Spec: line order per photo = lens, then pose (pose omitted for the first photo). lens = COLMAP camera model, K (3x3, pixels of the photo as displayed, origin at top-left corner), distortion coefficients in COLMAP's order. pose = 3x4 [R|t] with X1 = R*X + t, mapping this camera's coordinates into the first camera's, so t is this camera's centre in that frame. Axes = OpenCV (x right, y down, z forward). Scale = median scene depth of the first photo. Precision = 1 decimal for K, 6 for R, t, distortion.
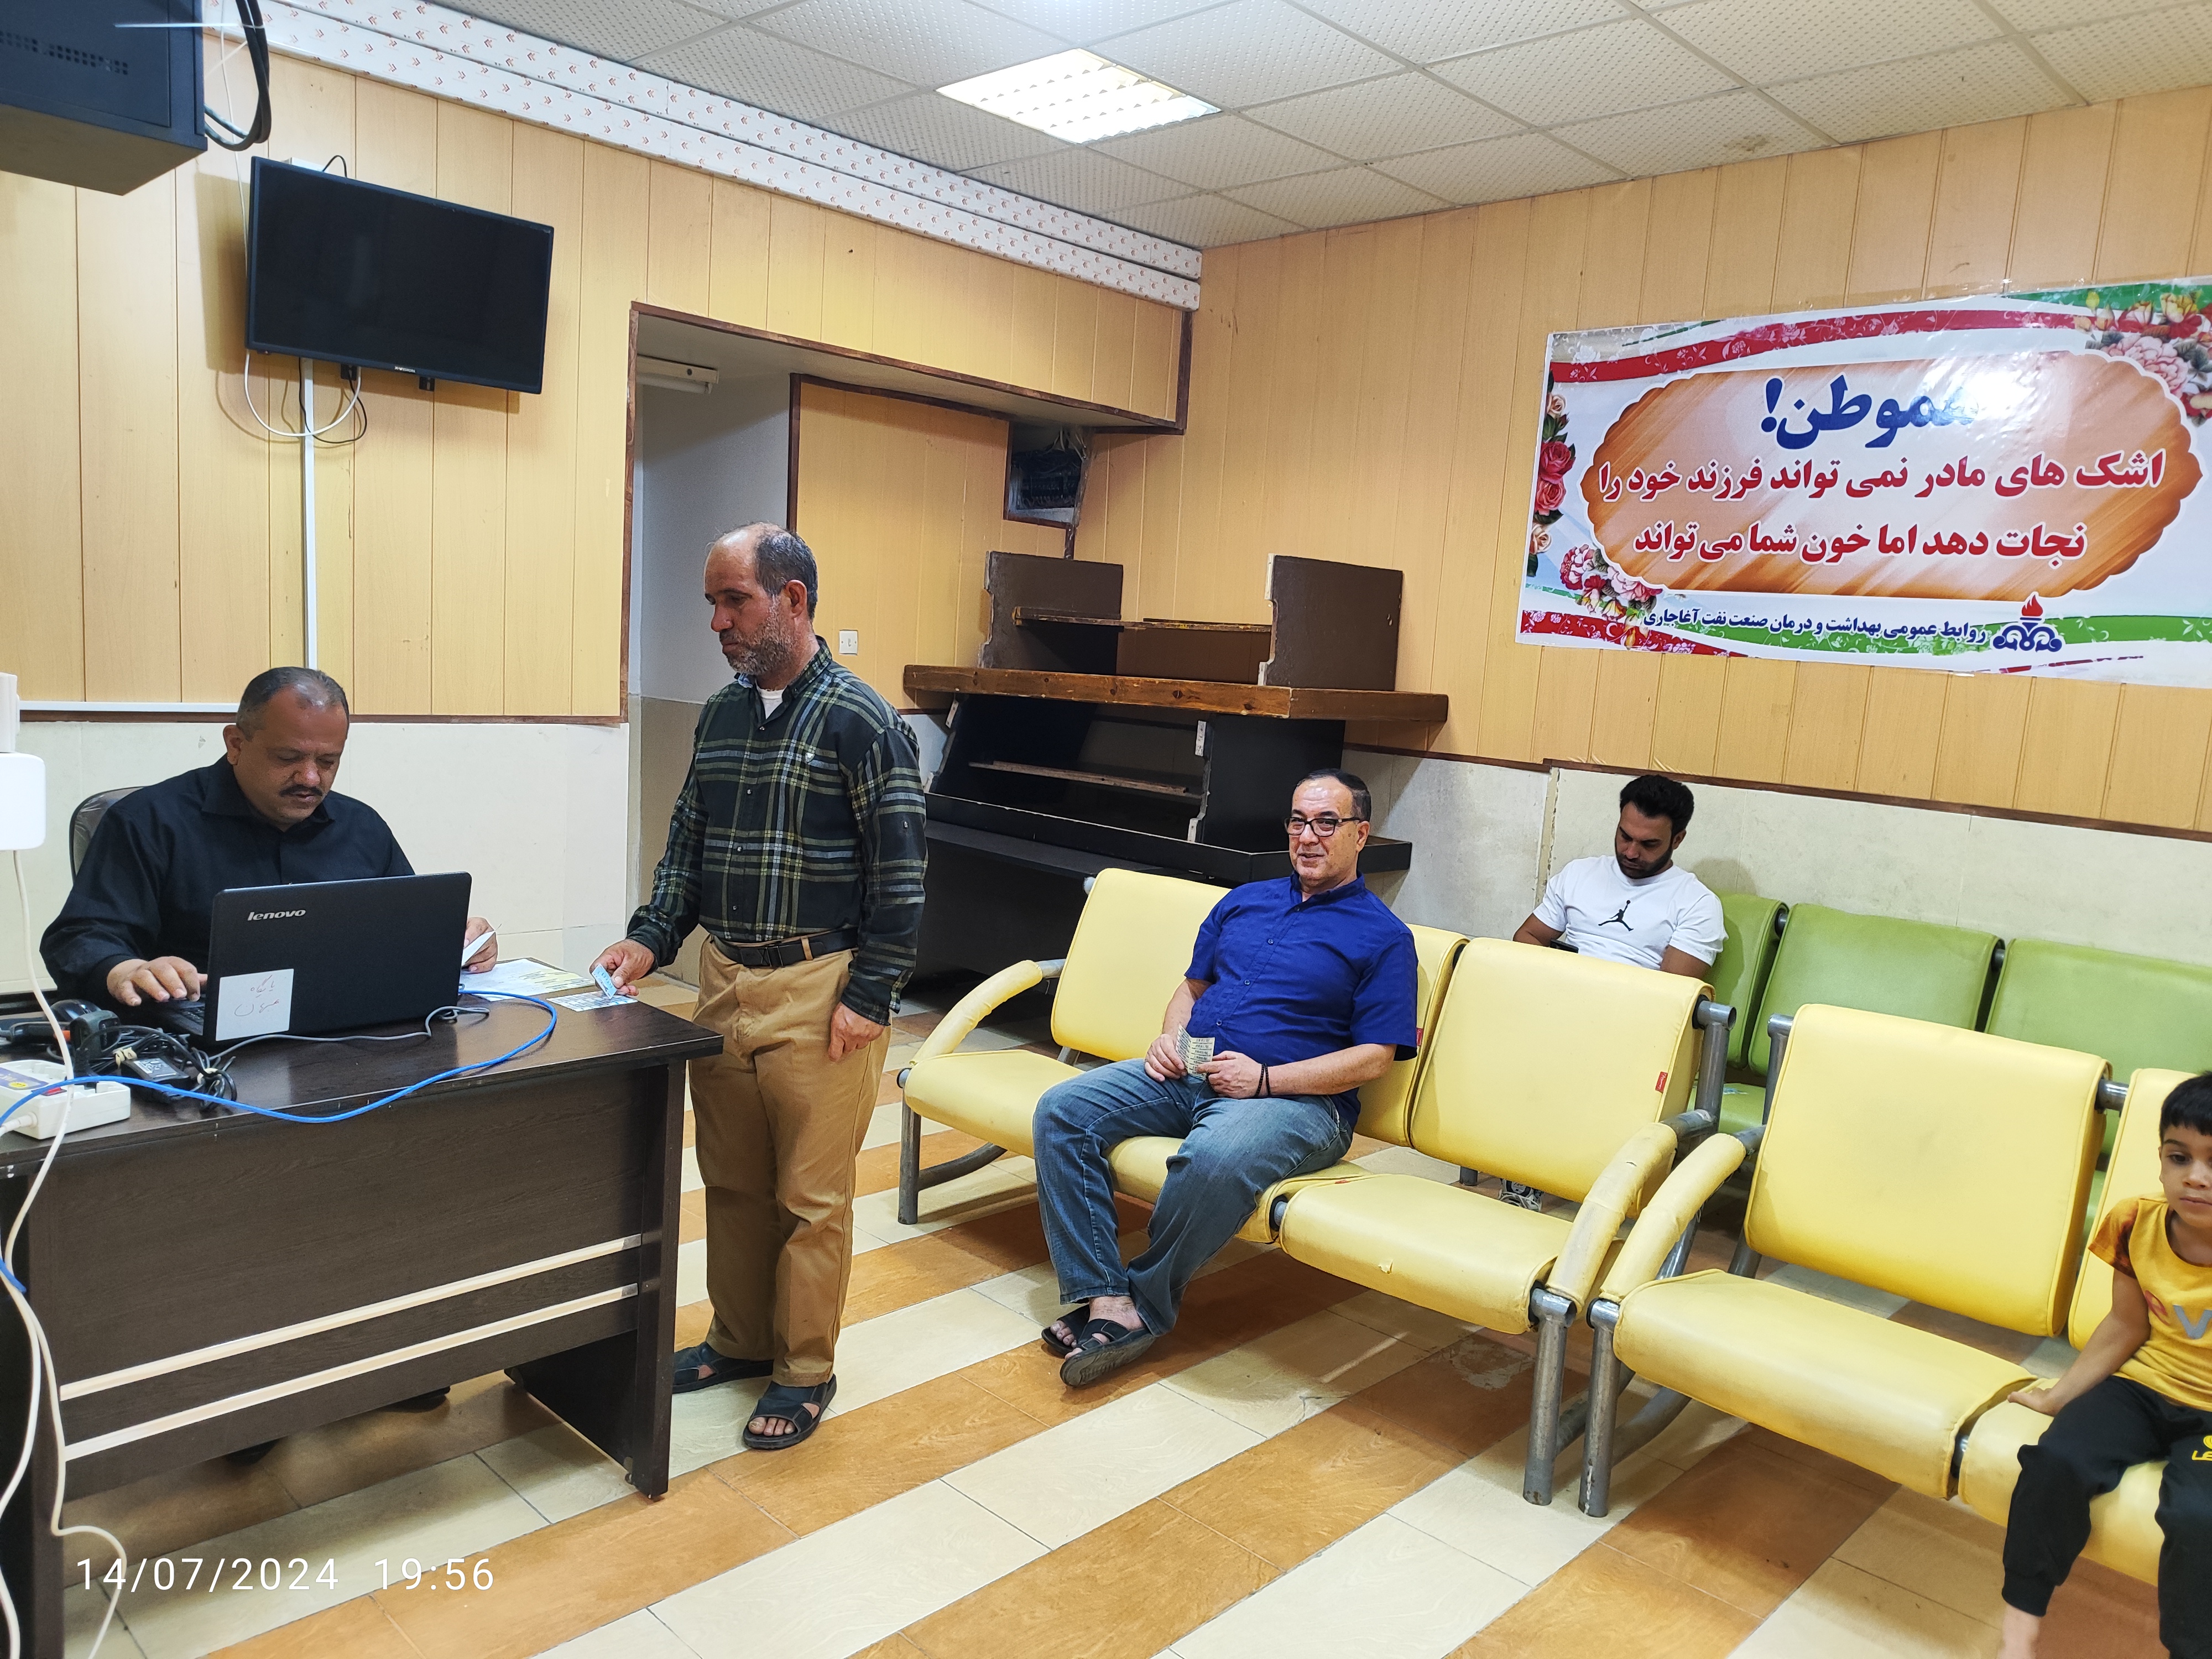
lens RADIAL K [[1571.8, 0, 1075.0], [0, 1571.8, 841.1], [0, 0, 1]] dist [0.036535, -0.026201]
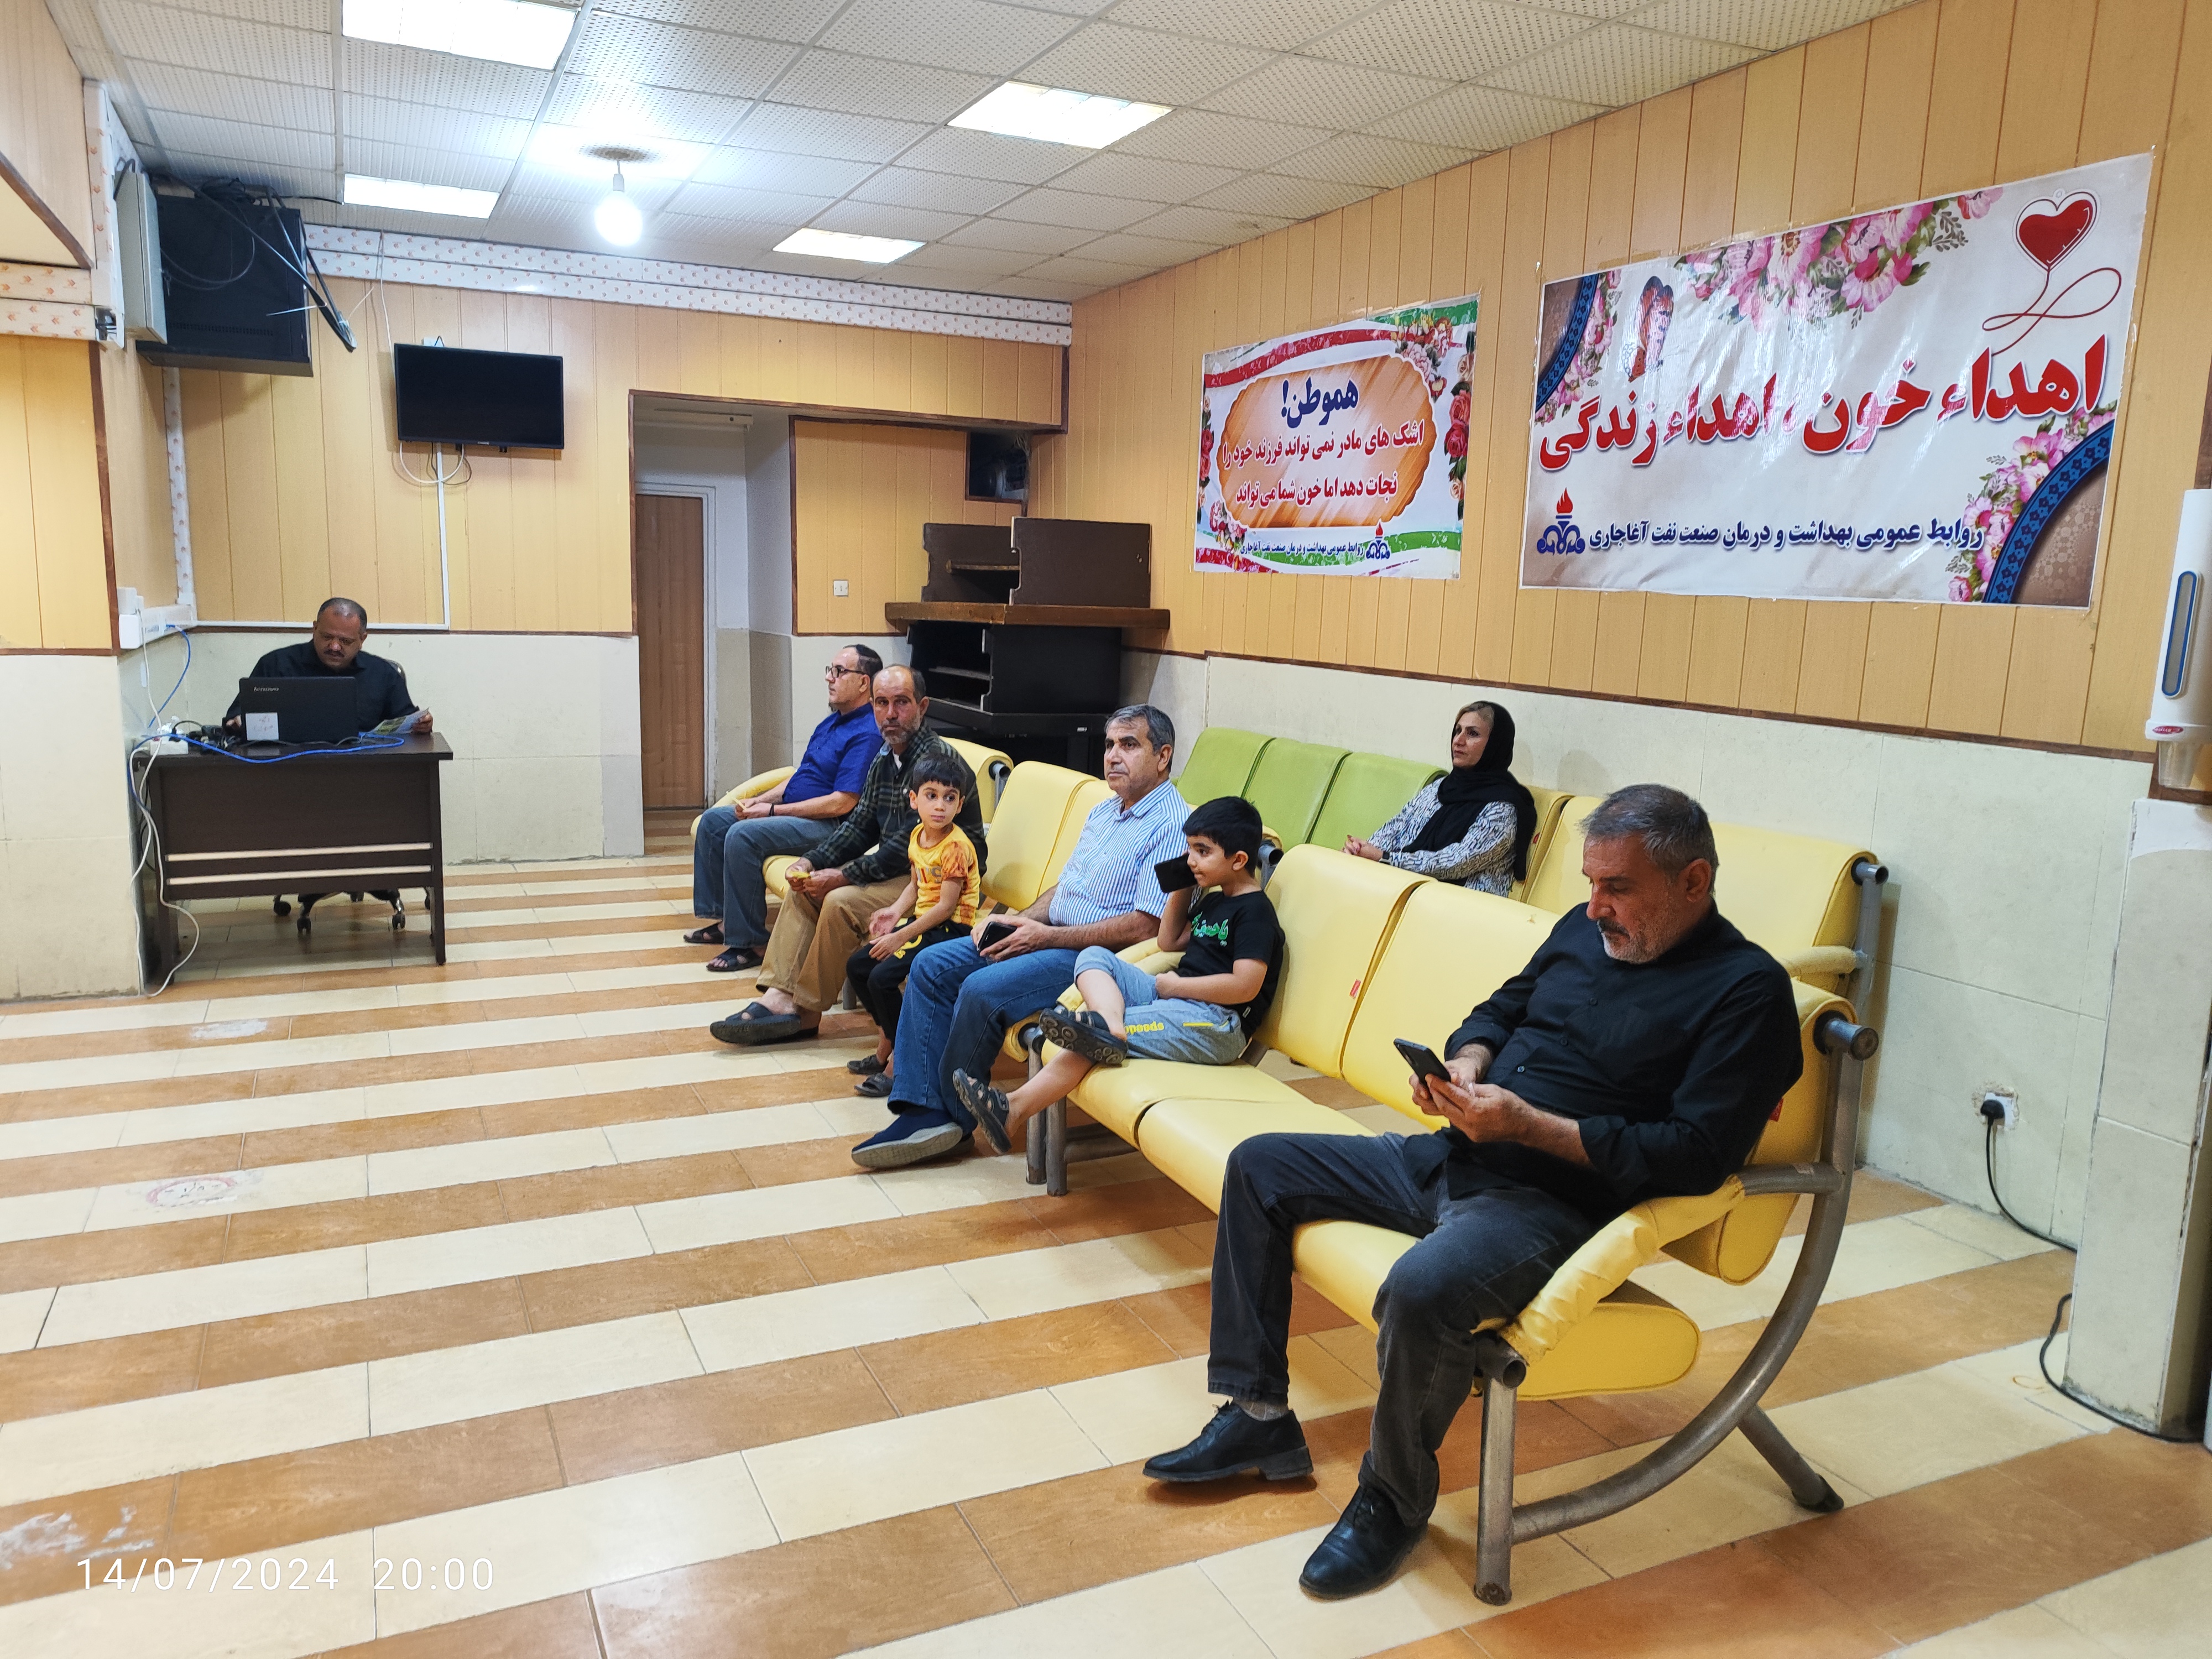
lens RADIAL K [[1571.8, 0, 1075.0], [0, 1571.8, 841.1], [0, 0, 1]] dist [0.036535, -0.026201]
pose [[0.934202, 0.021570, -0.356091, 0.801289], [-0.016560, 0.999716, 0.017111, 0.113208], [0.356359, -0.010088, 0.934295, -0.440653]]
